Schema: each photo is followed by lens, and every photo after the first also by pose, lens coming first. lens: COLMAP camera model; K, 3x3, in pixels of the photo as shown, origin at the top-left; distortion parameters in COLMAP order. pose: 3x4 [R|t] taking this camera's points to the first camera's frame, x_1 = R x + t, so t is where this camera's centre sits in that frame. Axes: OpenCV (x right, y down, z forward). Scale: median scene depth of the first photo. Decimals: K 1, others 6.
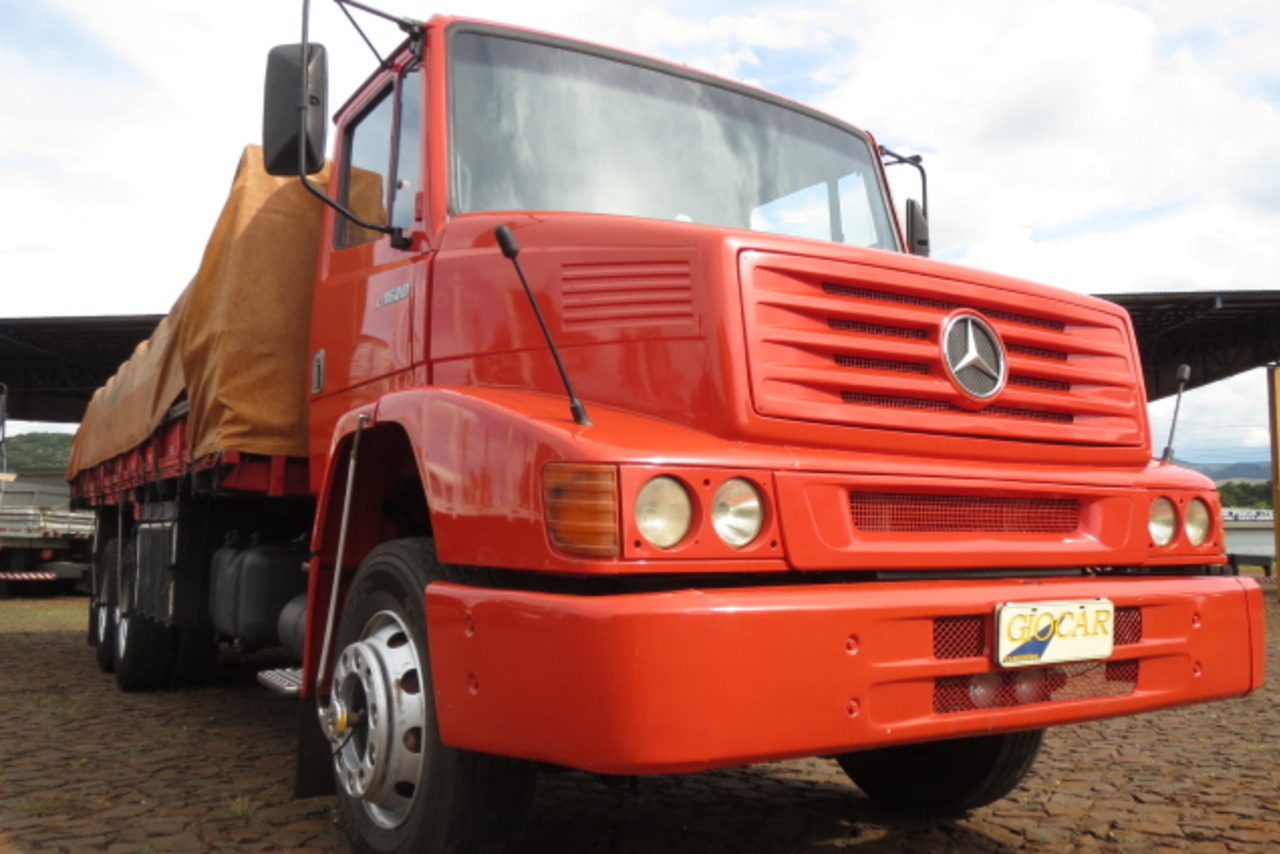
lens RADIAL K [[1068.6, 0, 631.7], [0, 1068.6, 438.1], [0, 0, 1]] dist [-0.015247, 0.011262]
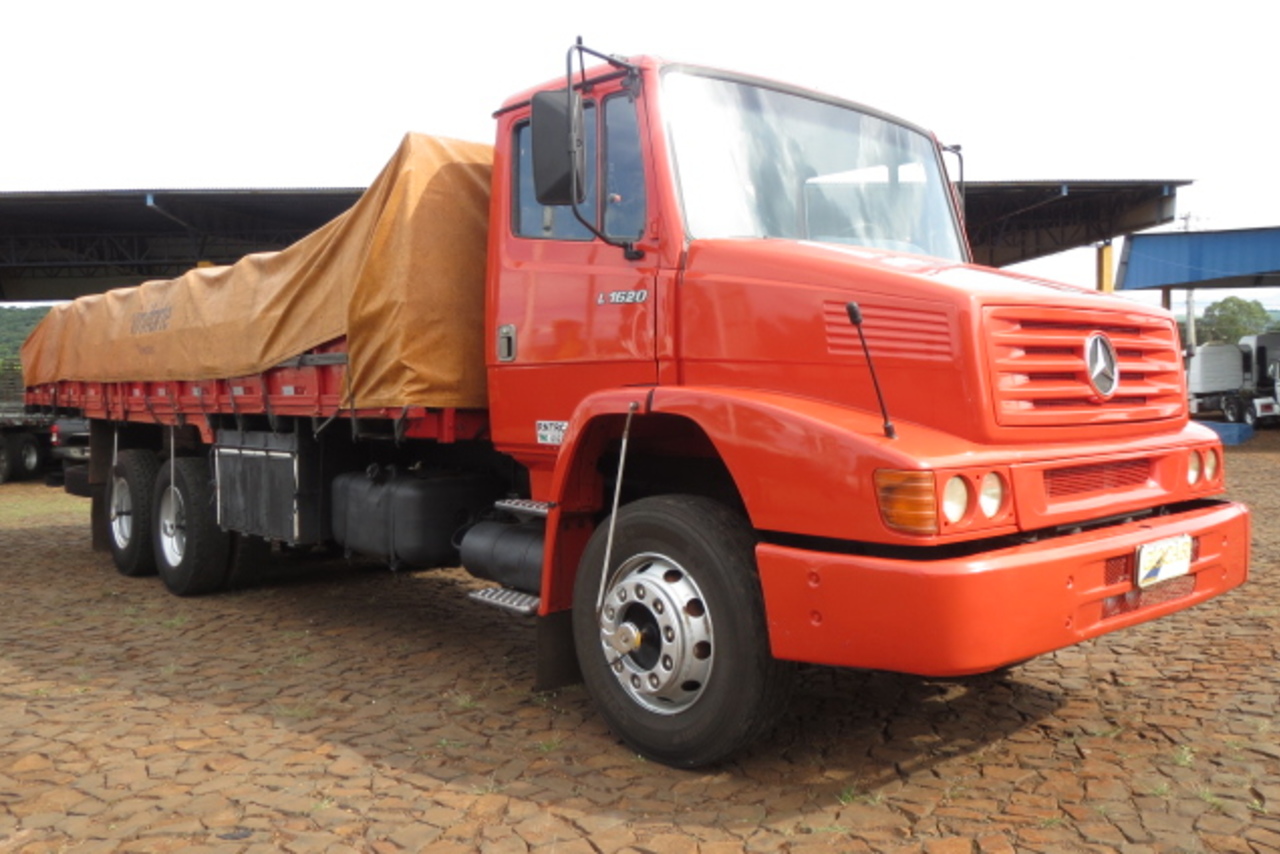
lens RADIAL K [[1068.6, 0, 631.7], [0, 1068.6, 438.1], [0, 0, 1]] dist [-0.015247, 0.011262]
pose [[0.987153, -0.024749, 0.157847, -0.491183], [0.003325, 0.990899, 0.134569, -0.164961], [-0.159741, -0.132315, 0.978251, -0.273151]]
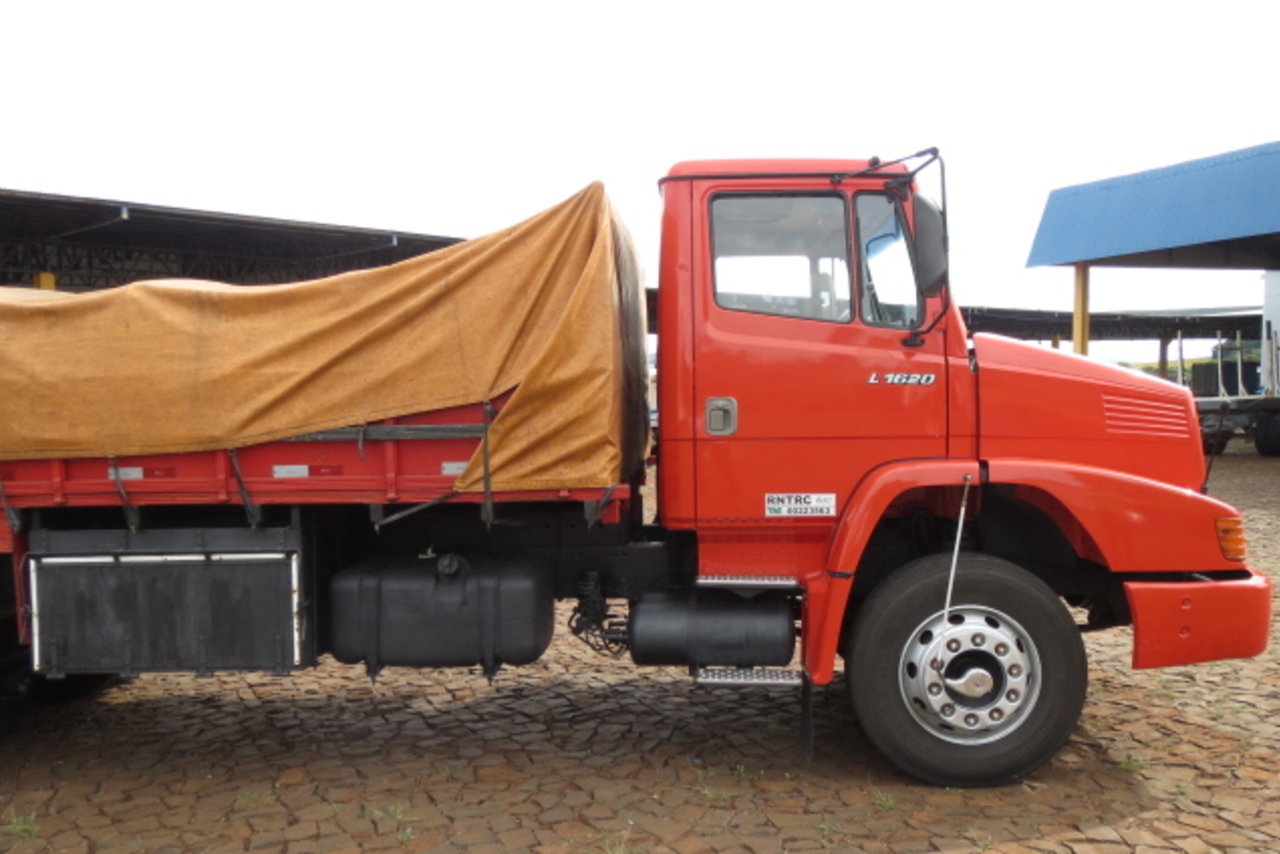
lens RADIAL K [[1068.6, 0, 631.7], [0, 1068.6, 438.1], [0, 0, 1]] dist [-0.015247, 0.011262]
pose [[0.588047, -0.039569, 0.807858, -1.822218], [-0.049400, 0.995181, 0.084703, -0.186933], [-0.807316, -0.089718, 0.583259, 0.568256]]
